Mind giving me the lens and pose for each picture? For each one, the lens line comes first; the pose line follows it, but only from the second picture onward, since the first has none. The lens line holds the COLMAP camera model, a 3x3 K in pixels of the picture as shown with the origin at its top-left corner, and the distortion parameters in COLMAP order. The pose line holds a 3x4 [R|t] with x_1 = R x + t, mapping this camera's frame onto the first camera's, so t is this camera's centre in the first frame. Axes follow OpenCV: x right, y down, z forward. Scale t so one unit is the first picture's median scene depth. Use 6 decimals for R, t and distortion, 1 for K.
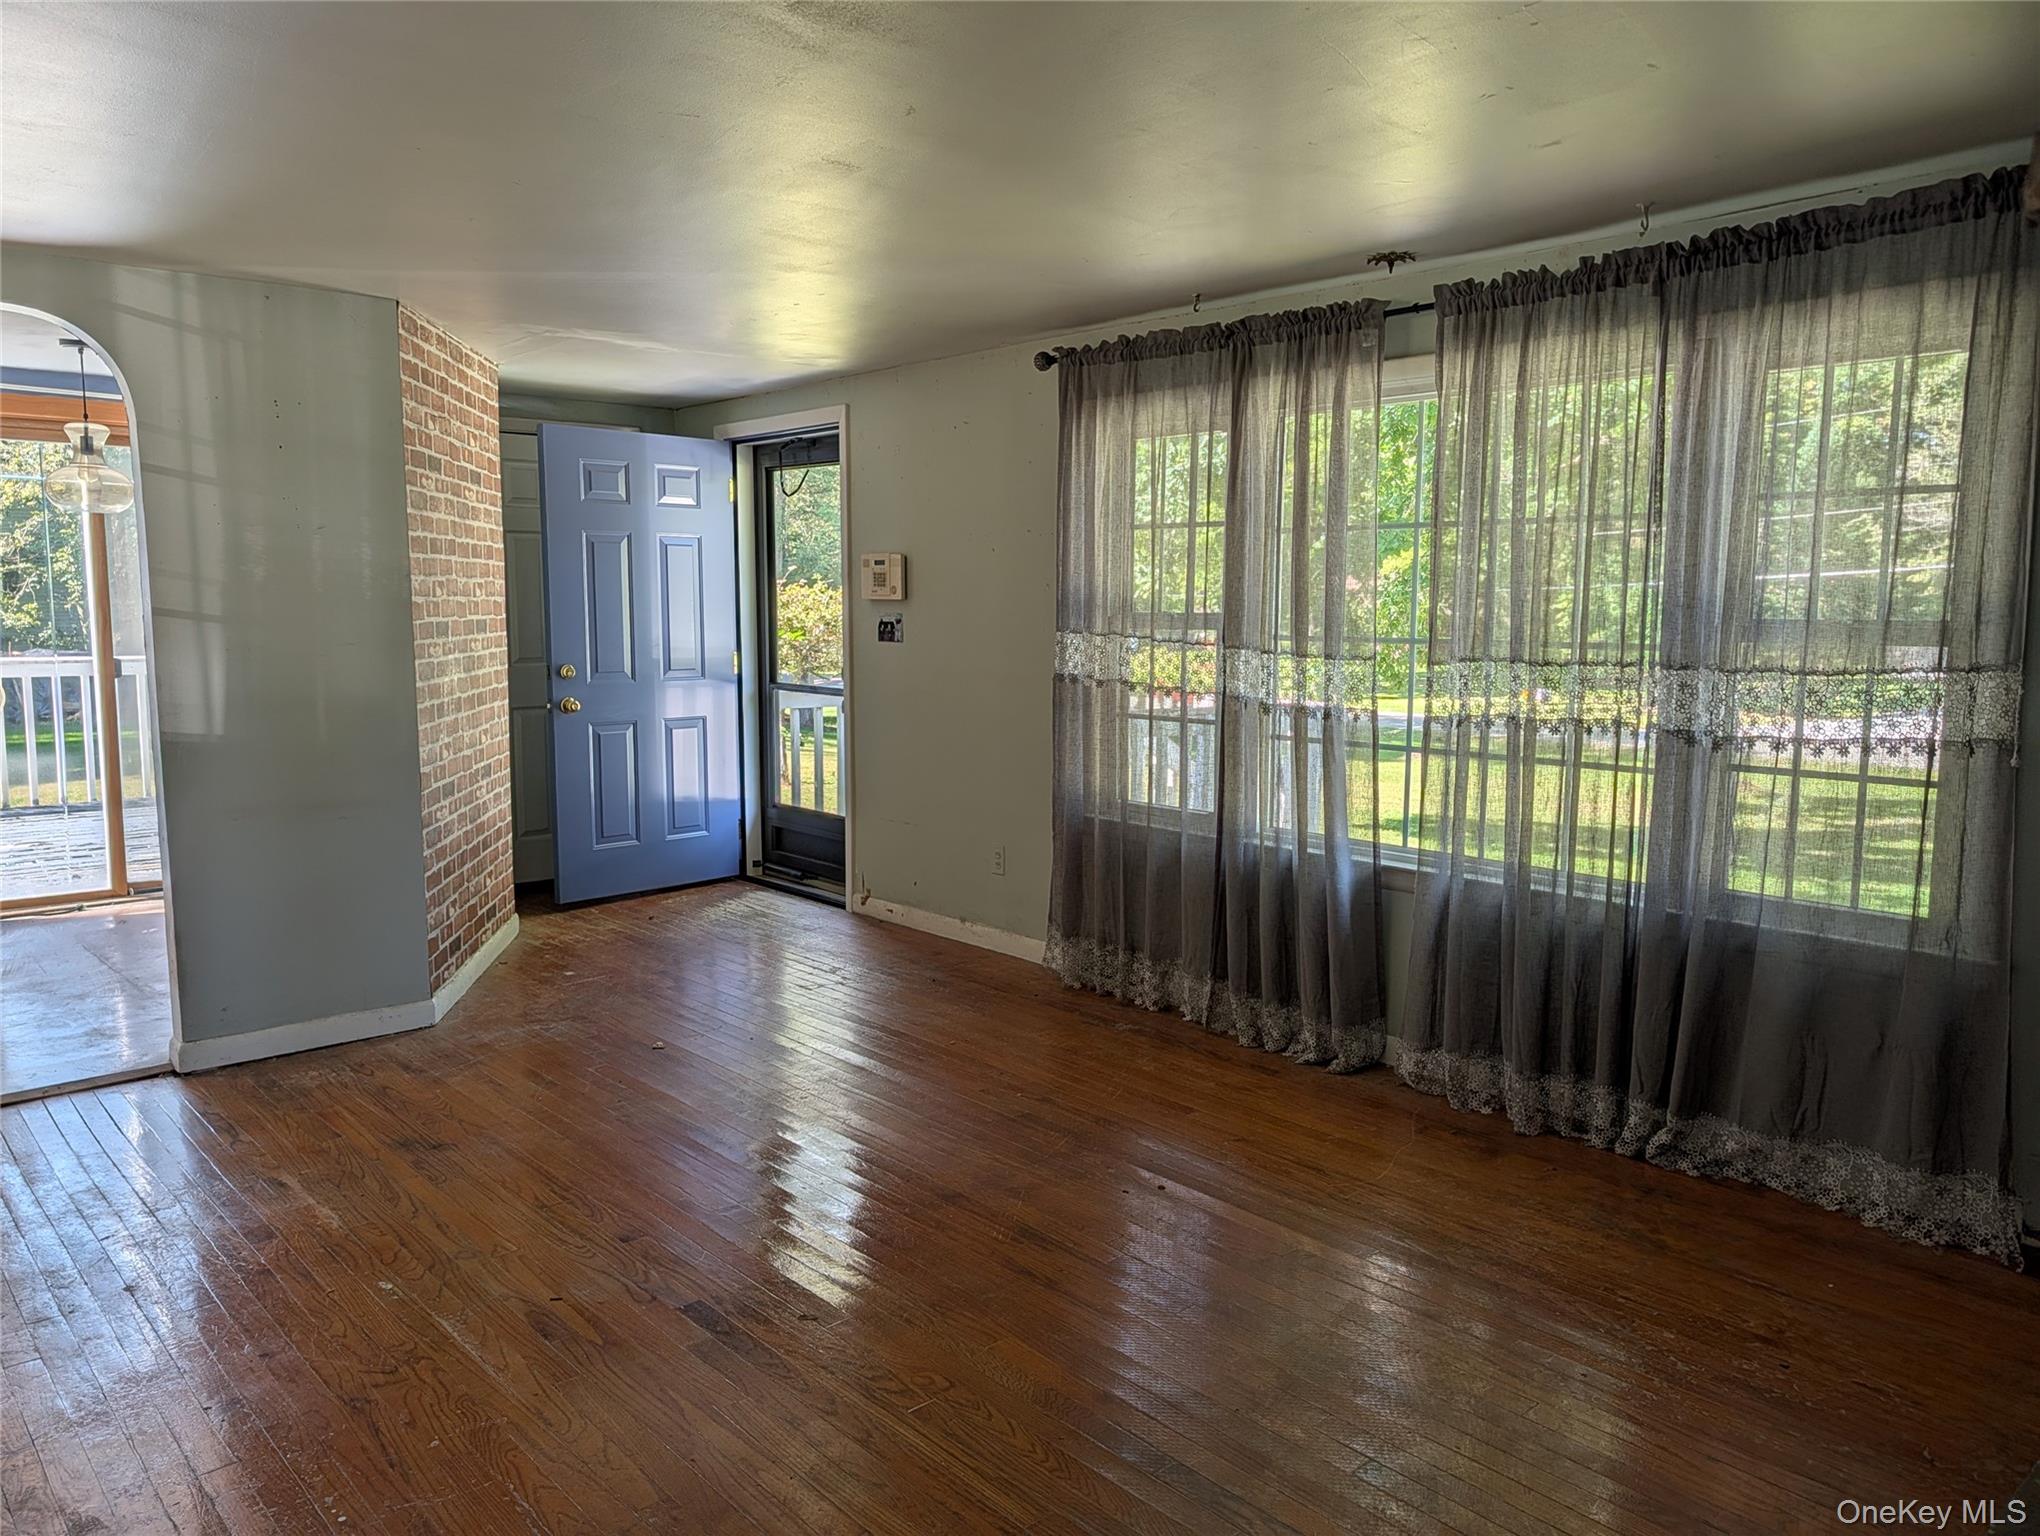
lens RADIAL K [[1451.7, 0, 1018.0], [0, 1451.7, 757.3], [0, 0, 1]] dist [0.026554, -0.021736]
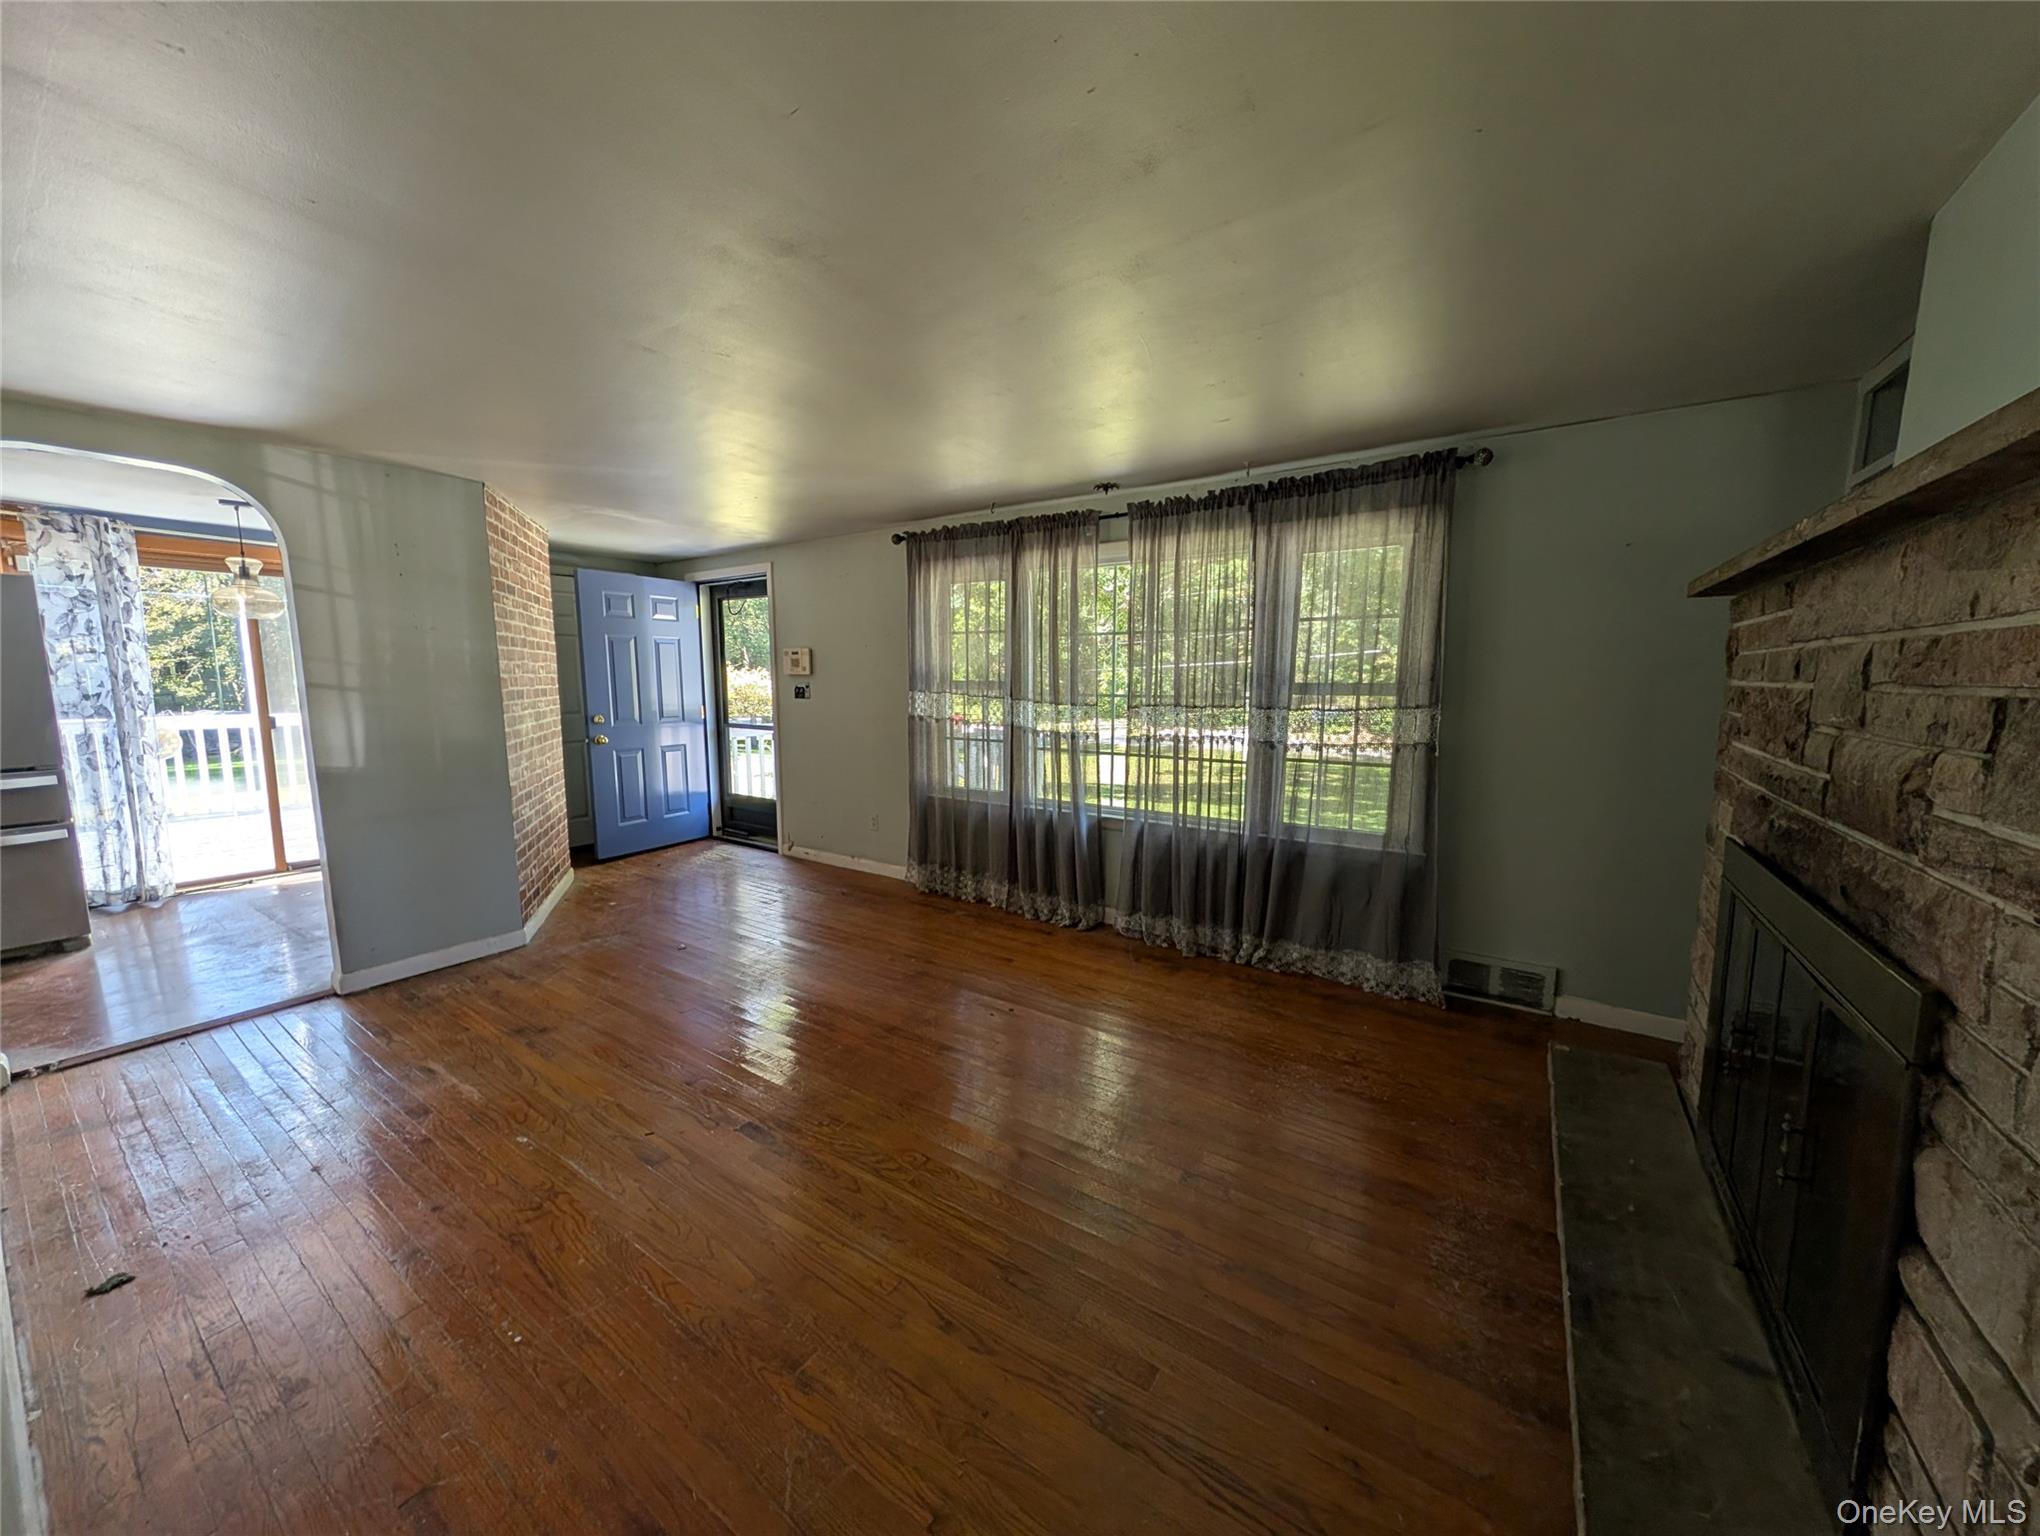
lens RADIAL K [[738.3, 0, 1009.2], [0, 738.3, 764.0], [0, 0, 1]] dist [0.000354, 0.000172]
pose [[0.971682, -0.031519, 0.234181, -0.079040], [0.029103, 0.999482, 0.013763, -0.009150], [-0.234494, -0.006558, 0.972096, 0.108832]]
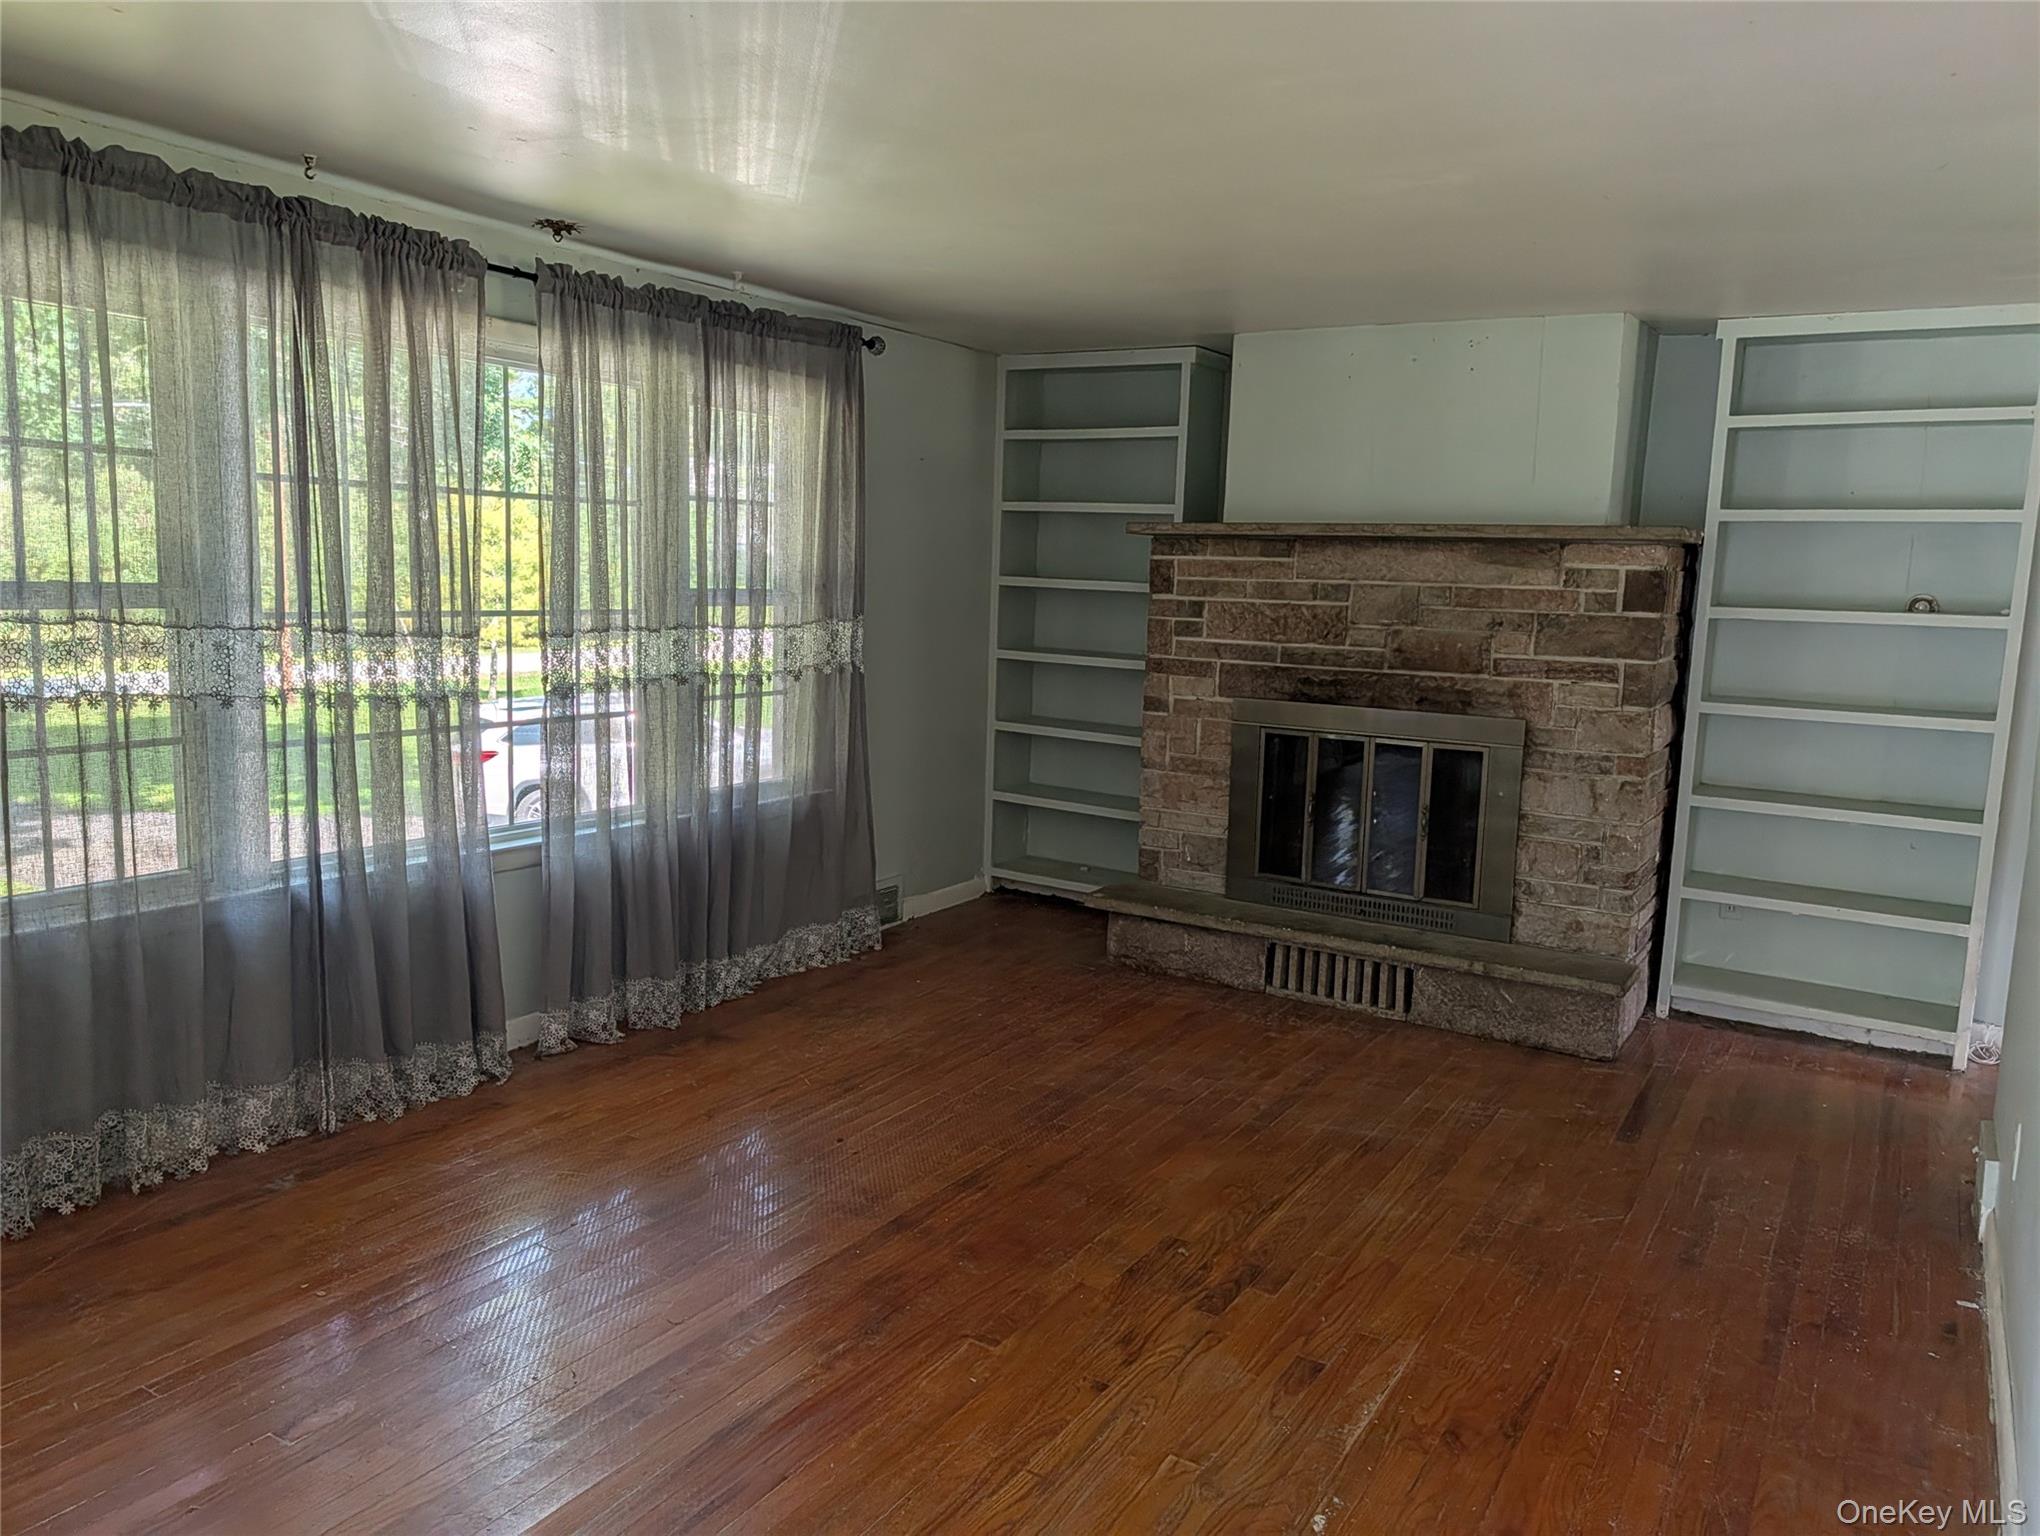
lens RADIAL K [[1454.3, 0, 1009.4], [0, 1454.3, 767.7], [0, 0, 1]] dist [0.033151, -0.030535]
pose [[-0.277127, -0.143012, 0.950131, -0.707296], [0.076522, 0.982435, 0.170194, -0.111286], [-0.957781, 0.119872, -0.261315, 0.876931]]
